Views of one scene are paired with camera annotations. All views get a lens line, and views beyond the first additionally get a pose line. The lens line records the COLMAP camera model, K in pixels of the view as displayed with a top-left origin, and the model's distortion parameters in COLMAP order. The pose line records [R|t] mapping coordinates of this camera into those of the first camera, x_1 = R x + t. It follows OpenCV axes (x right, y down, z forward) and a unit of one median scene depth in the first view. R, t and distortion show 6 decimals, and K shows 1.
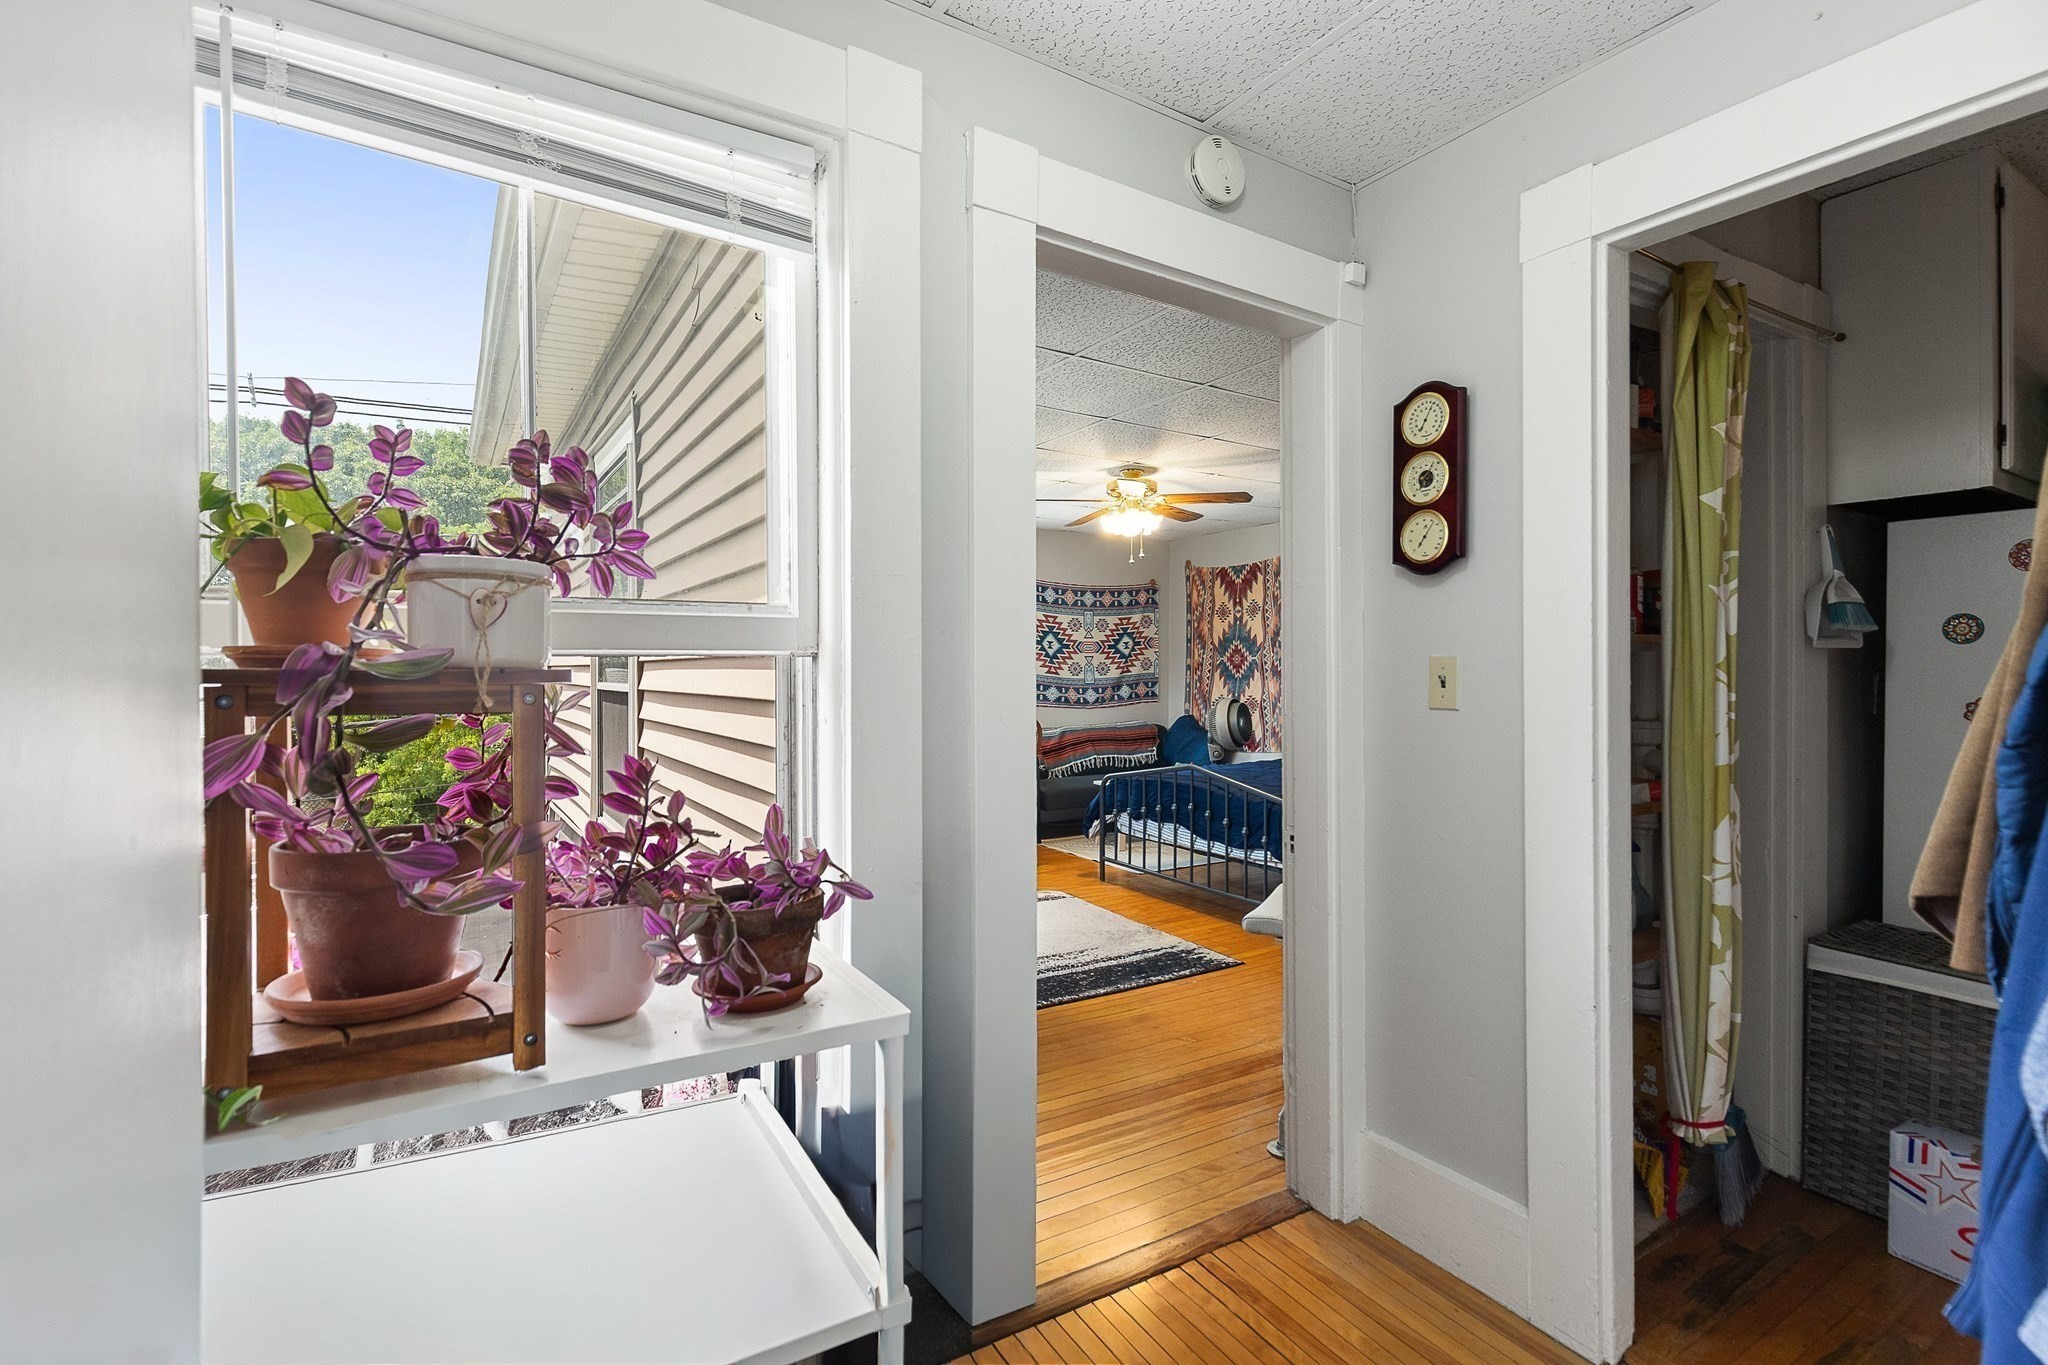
lens RADIAL K [[937.5, 0, 1029.3], [0, 937.5, 678.2], [0, 0, 1]] dist [0.008509, -0.000999]
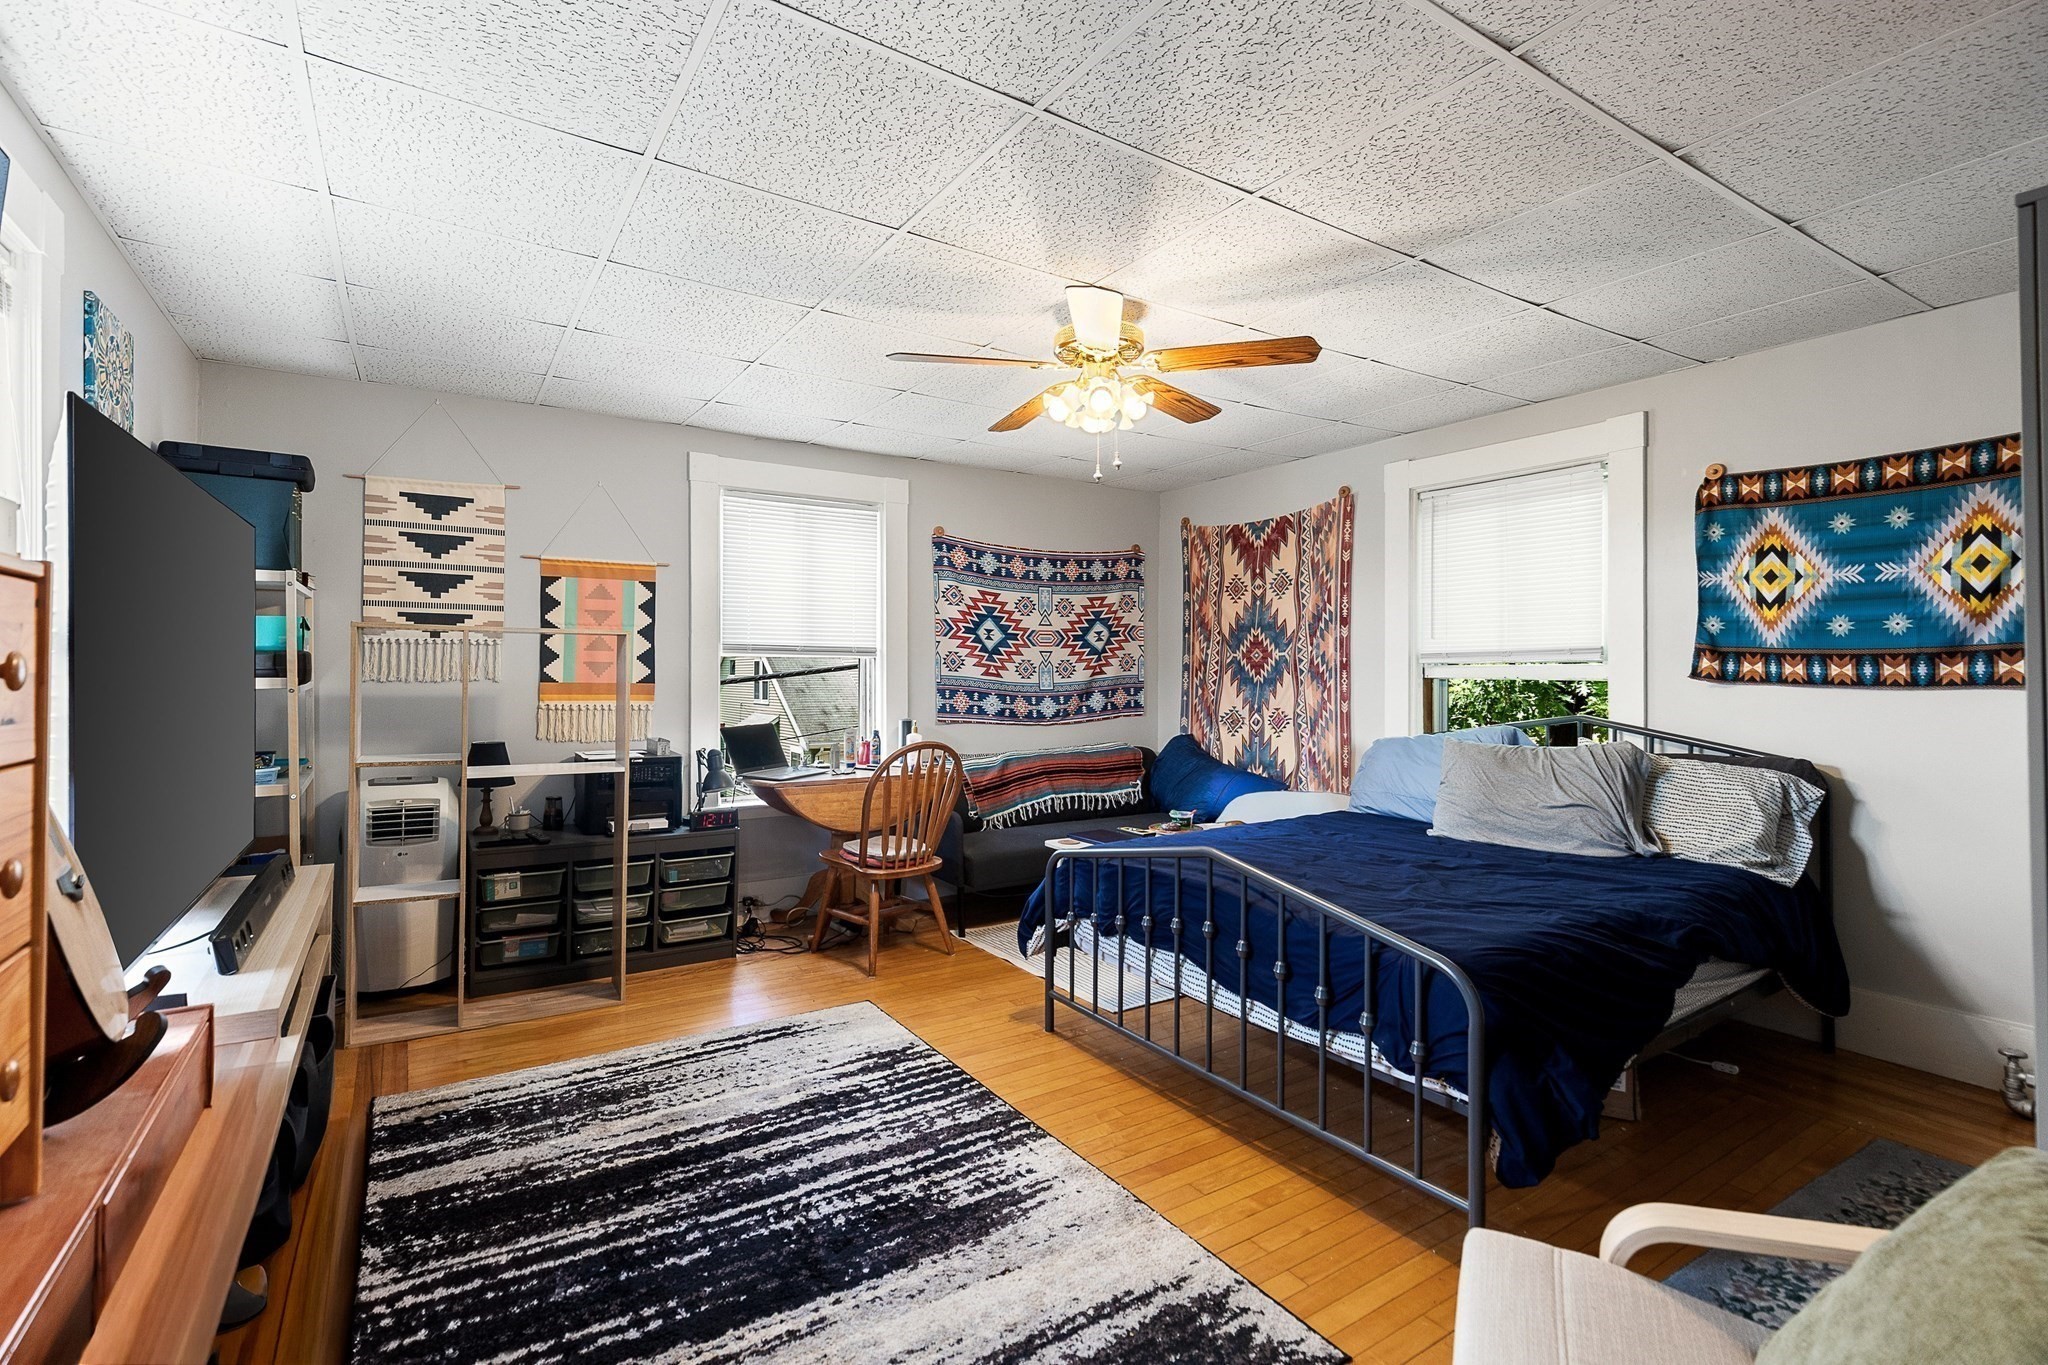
lens RADIAL K [[937.5, 0, 1030.2], [0, 937.5, 671.4], [0, 0, 1]] dist [0.008509, -0.000999]
pose [[0.999836, 0.001640, 0.018014, 0.040272], [-0.001454, 0.999946, -0.010332, -0.001055], [-0.018029, 0.010304, 0.999784, 0.303842]]
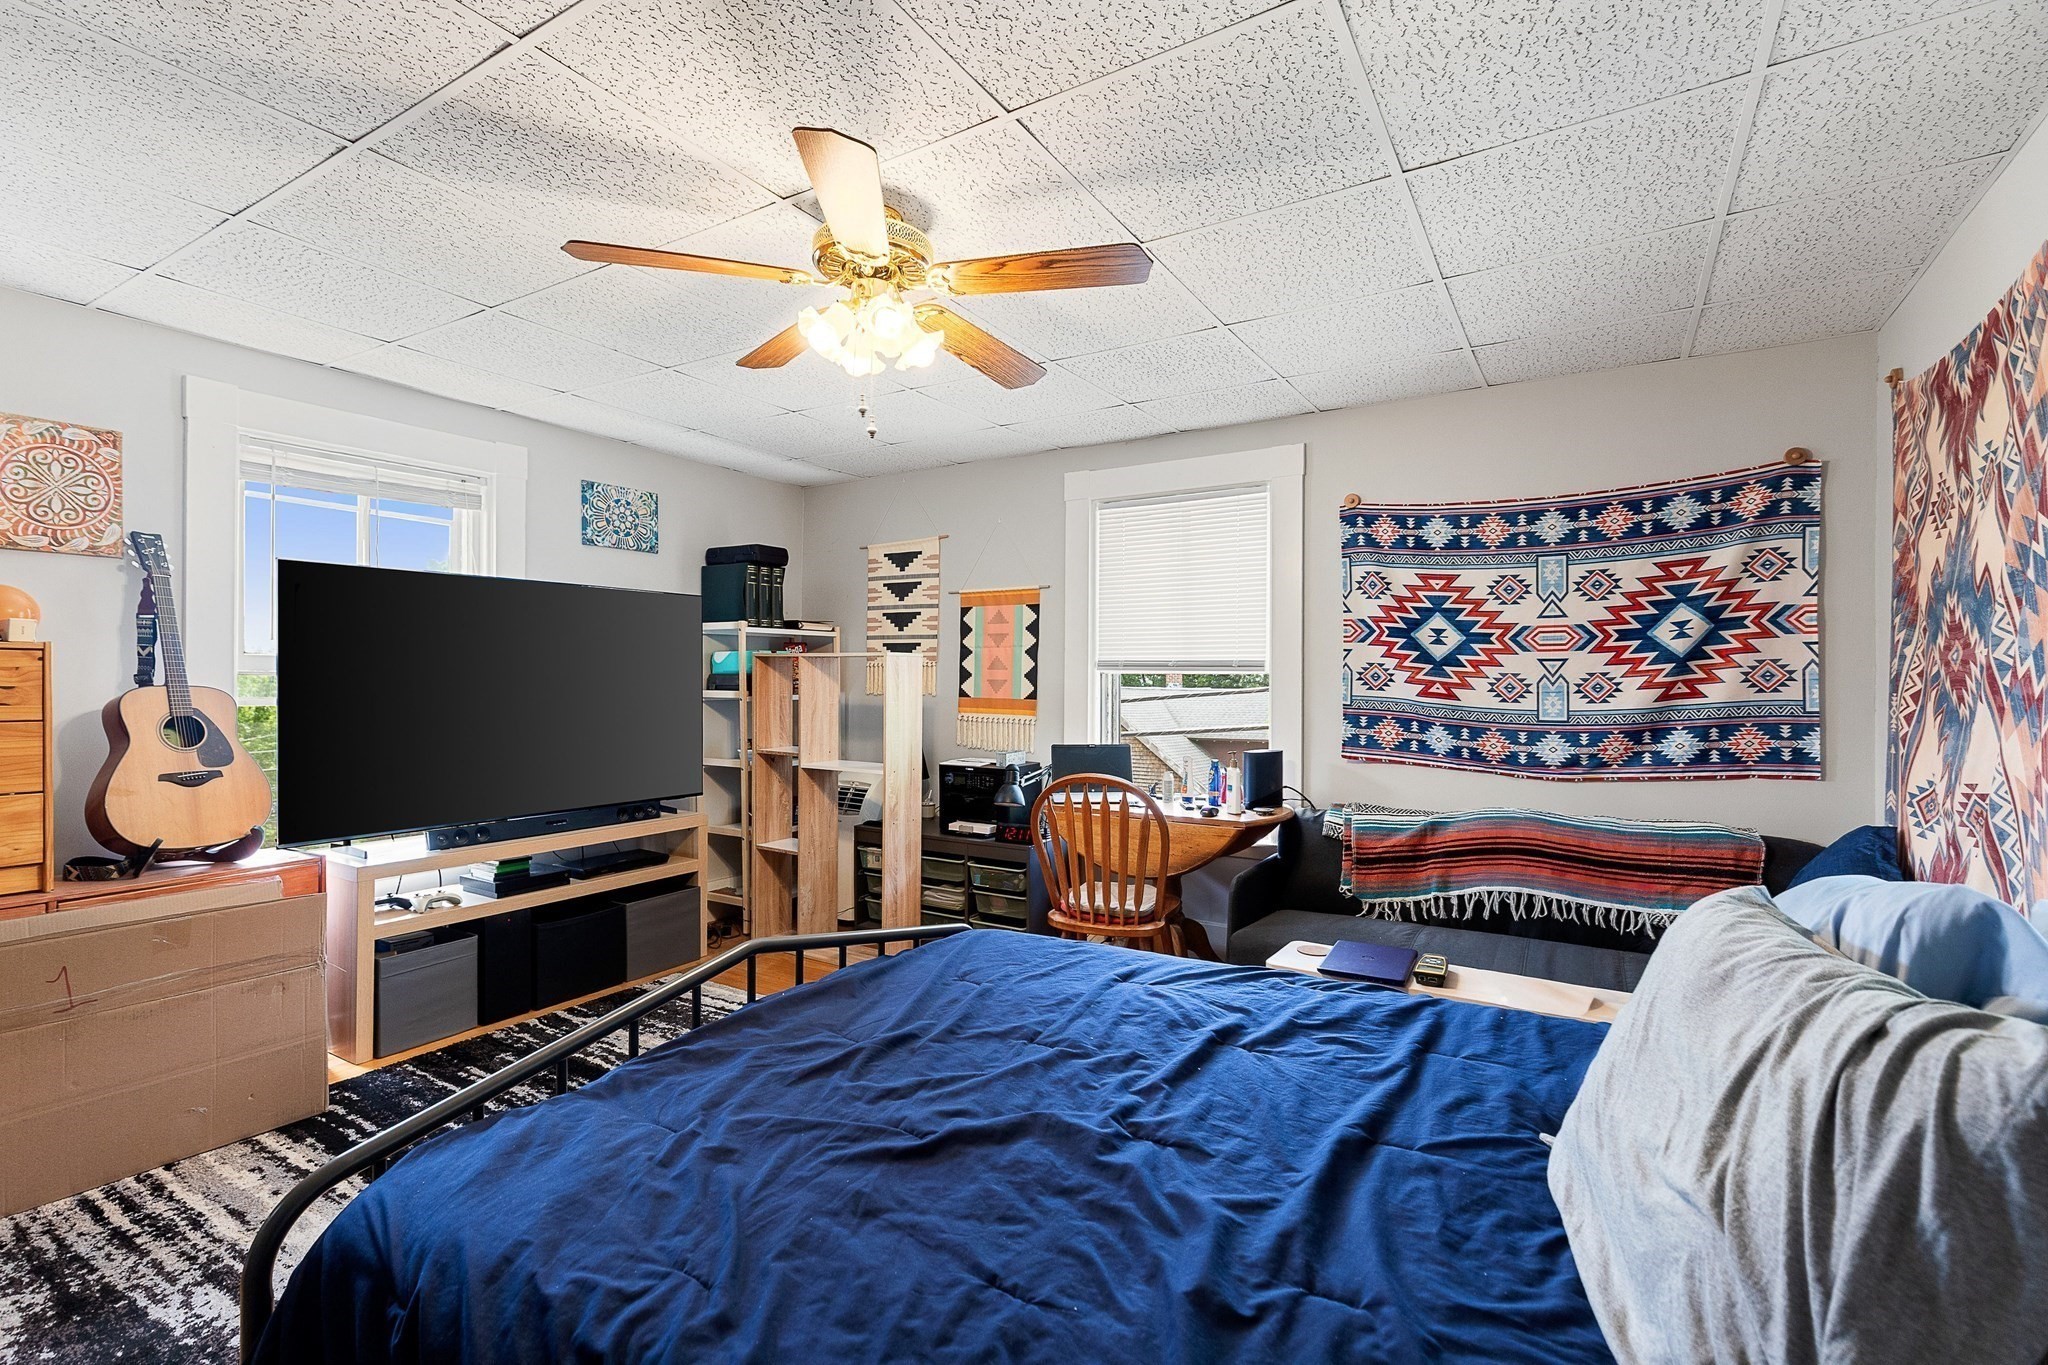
lens RADIAL K [[937.5, 0, 1025.1], [0, 937.5, 686.0], [0, 0, 1]] dist [0.008509, -0.000999]
pose [[0.440754, 0.002321, -0.897625, 0.355268], [-0.015665, 0.999864, -0.005107, -0.004872], [0.897491, 0.016313, 0.440731, 0.601050]]
